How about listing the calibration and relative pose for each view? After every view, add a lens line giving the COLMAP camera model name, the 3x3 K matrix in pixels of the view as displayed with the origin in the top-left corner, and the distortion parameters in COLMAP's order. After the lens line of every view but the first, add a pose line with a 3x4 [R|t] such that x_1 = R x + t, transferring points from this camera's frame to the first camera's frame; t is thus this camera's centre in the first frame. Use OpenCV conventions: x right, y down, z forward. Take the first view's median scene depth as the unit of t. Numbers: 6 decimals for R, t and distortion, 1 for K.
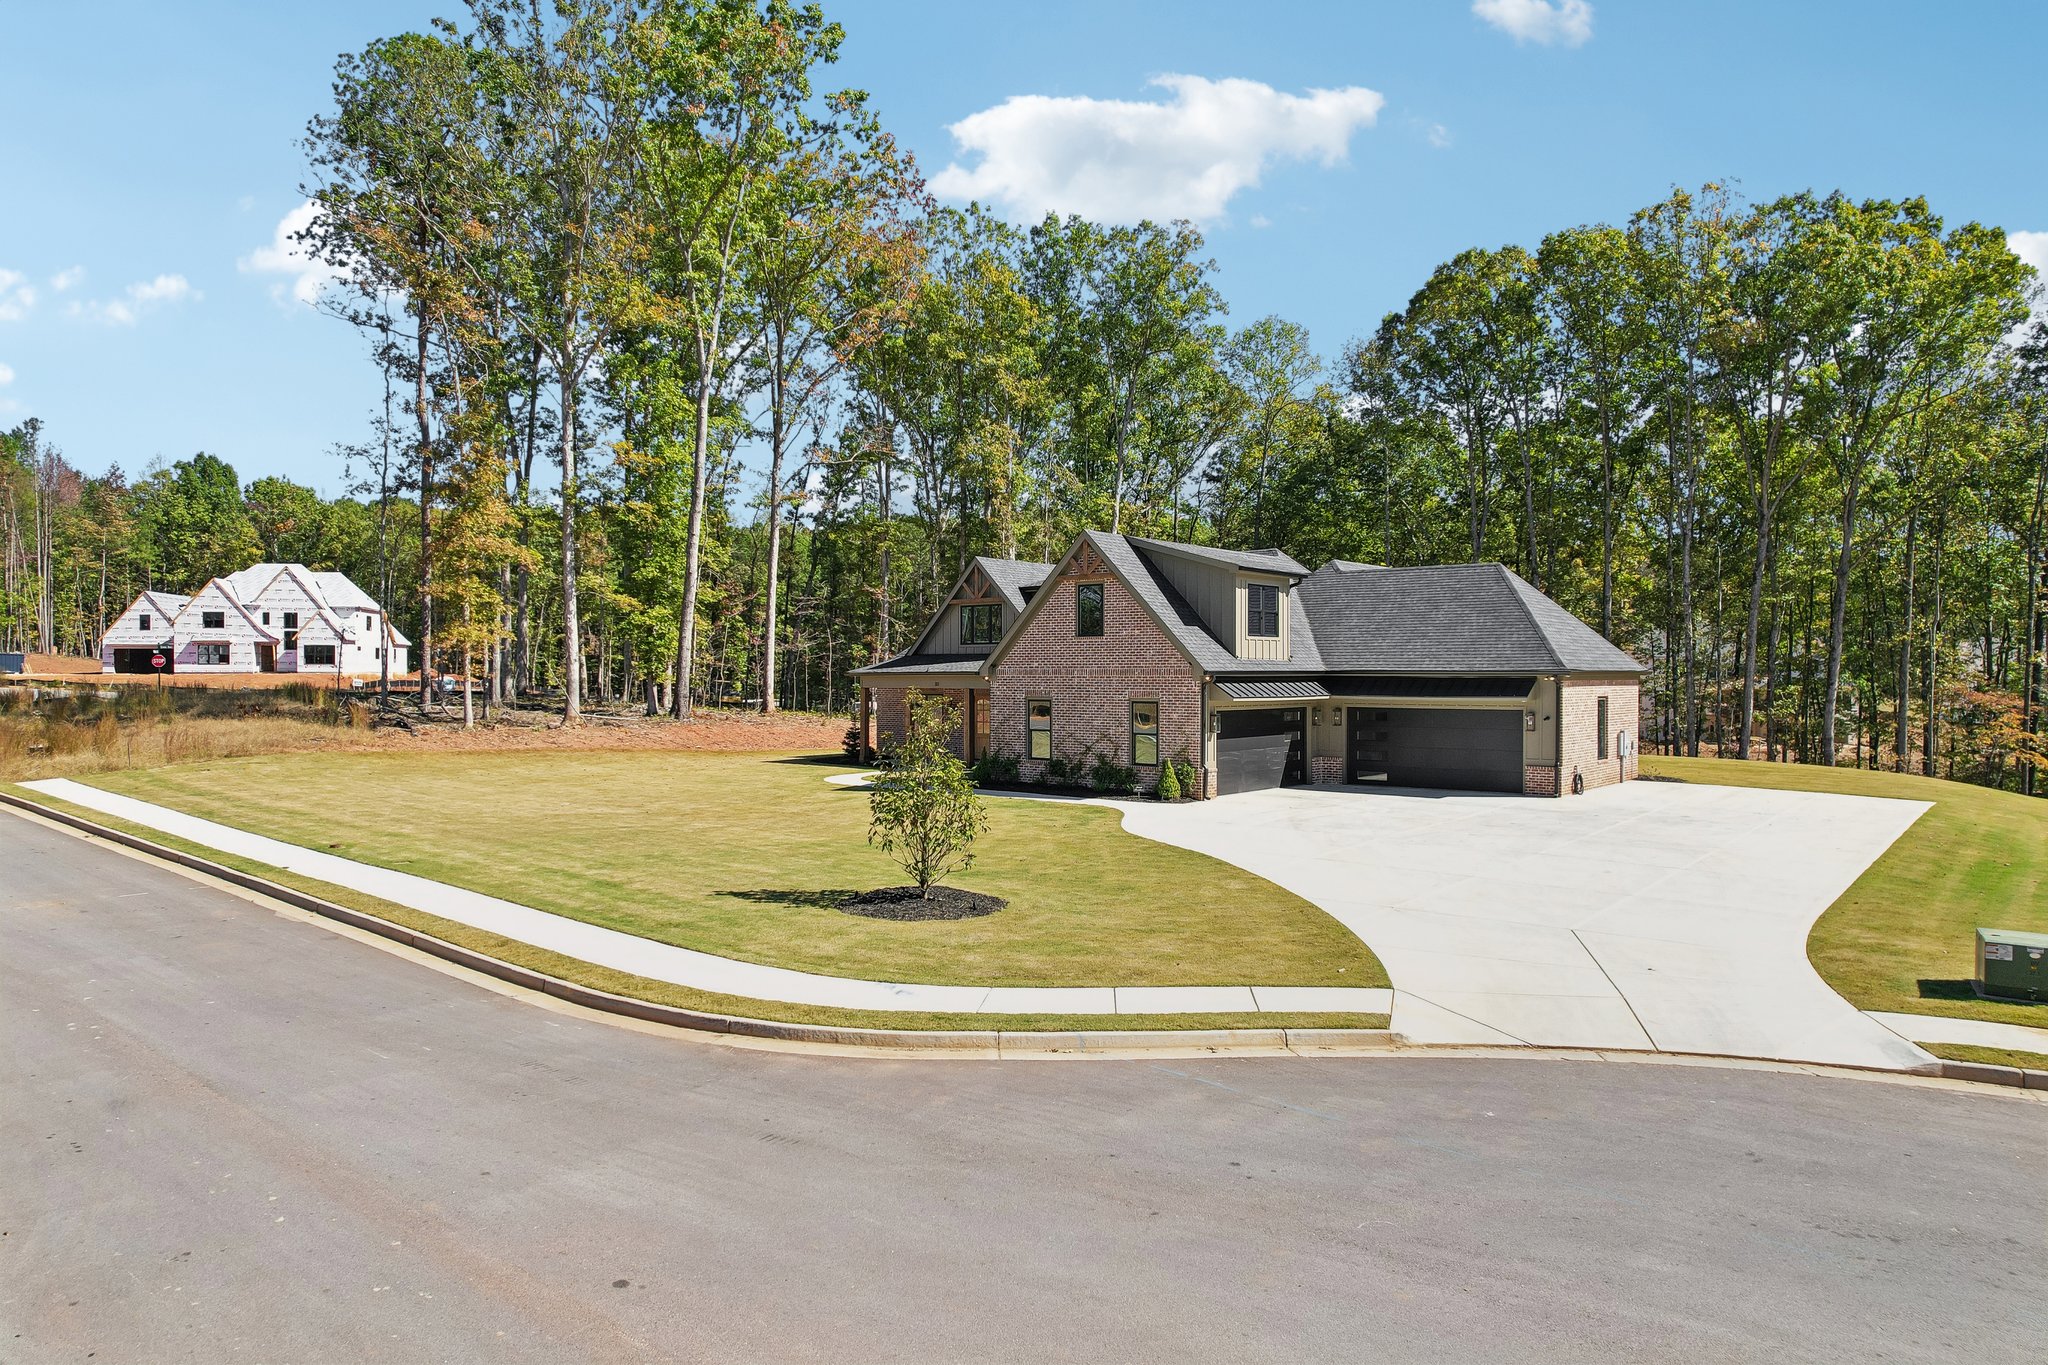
lens RADIAL K [[1301.4, 0, 1024.0], [0, 1301.4, 682.5], [0, 0, 1]] dist [-0.071680, 0.062385]
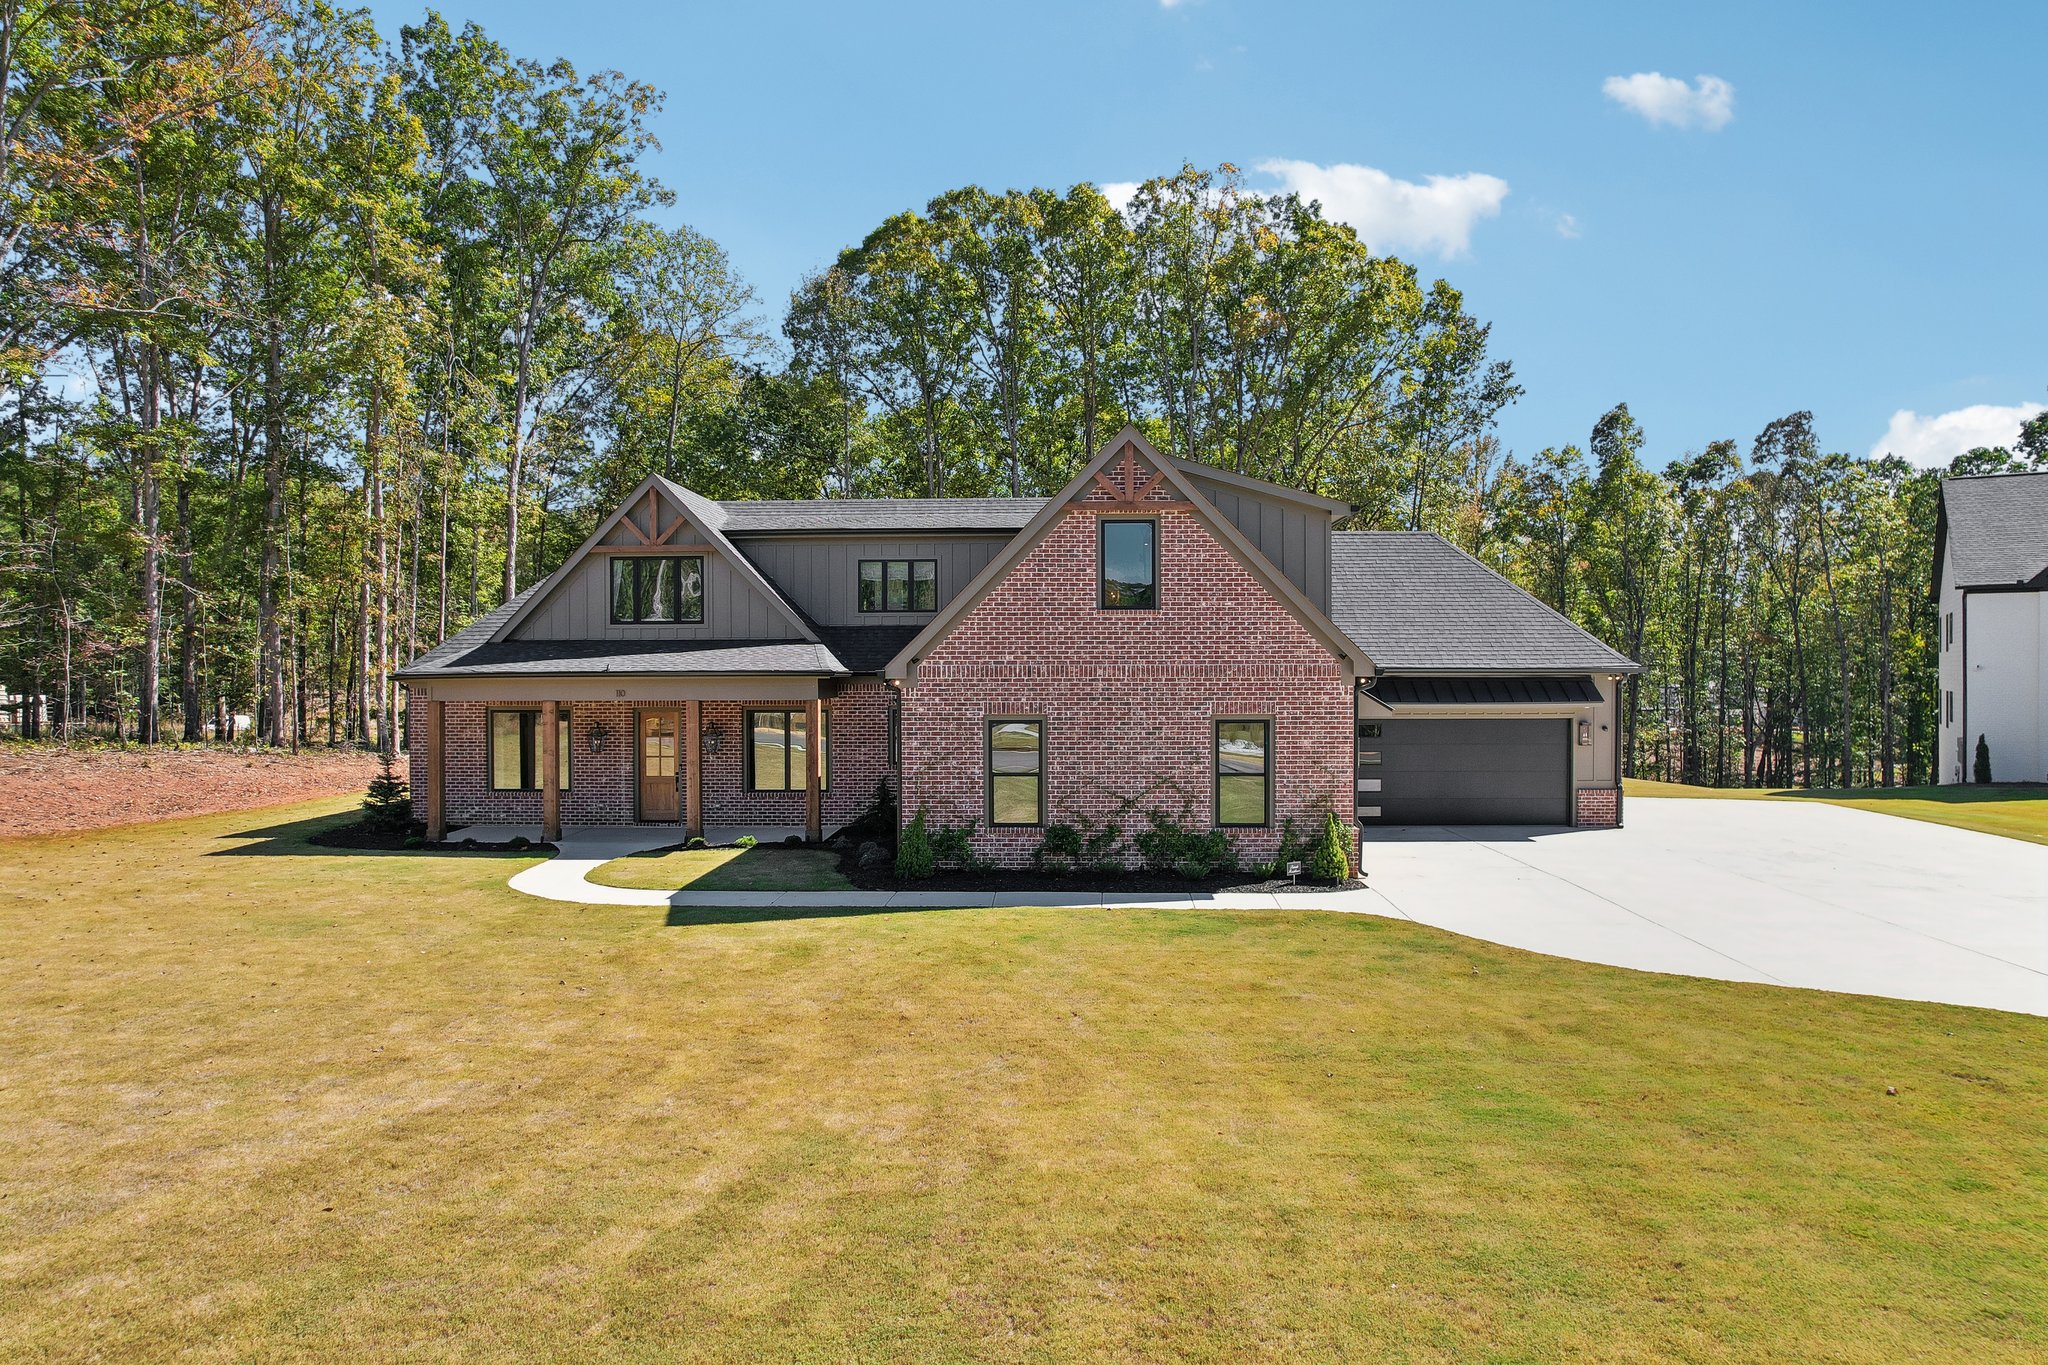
lens RADIAL K [[1313.7, 0, 1027.9], [0, 1313.7, 678.5], [0, 0, 1]] dist [-0.084582, 0.077067]
pose [[0.782885, -0.006825, 0.622130, -0.188590], [0.007555, 0.999970, 0.001462, -0.003173], [-0.622121, 0.003556, 0.782913, 0.307378]]
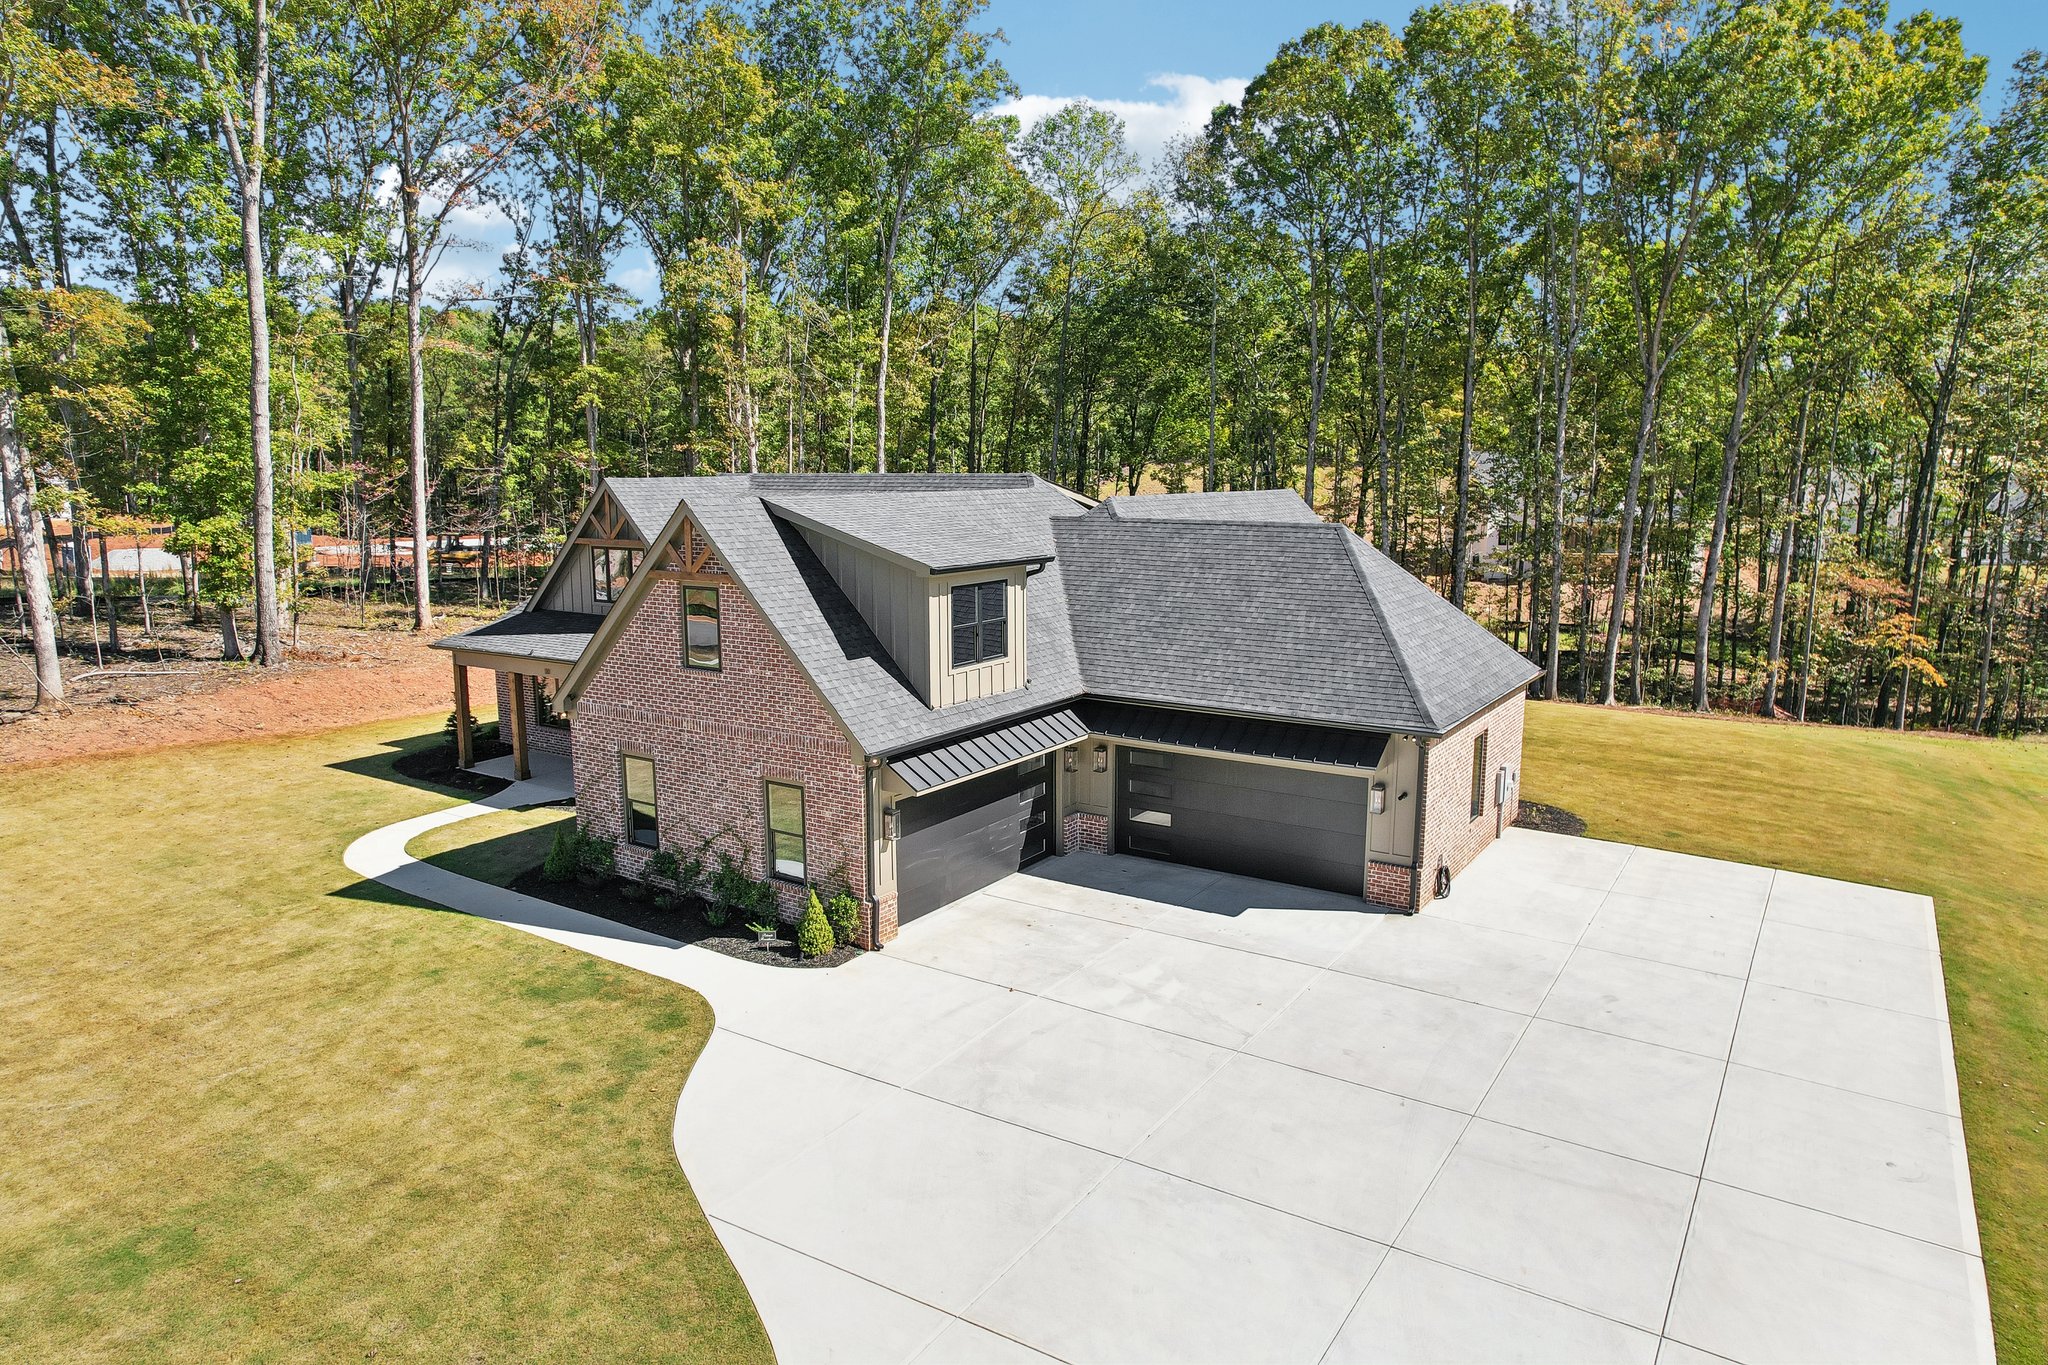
lens RADIAL K [[1313.7, 0, 1027.9], [0, 1313.7, 678.5], [0, 0, 1]] dist [-0.084582, 0.077067]
pose [[0.992716, -0.022117, 0.118432, 0.071108], [0.003246, 0.987558, 0.157221, -0.070257], [-0.120436, -0.155691, 0.980436, 0.195351]]
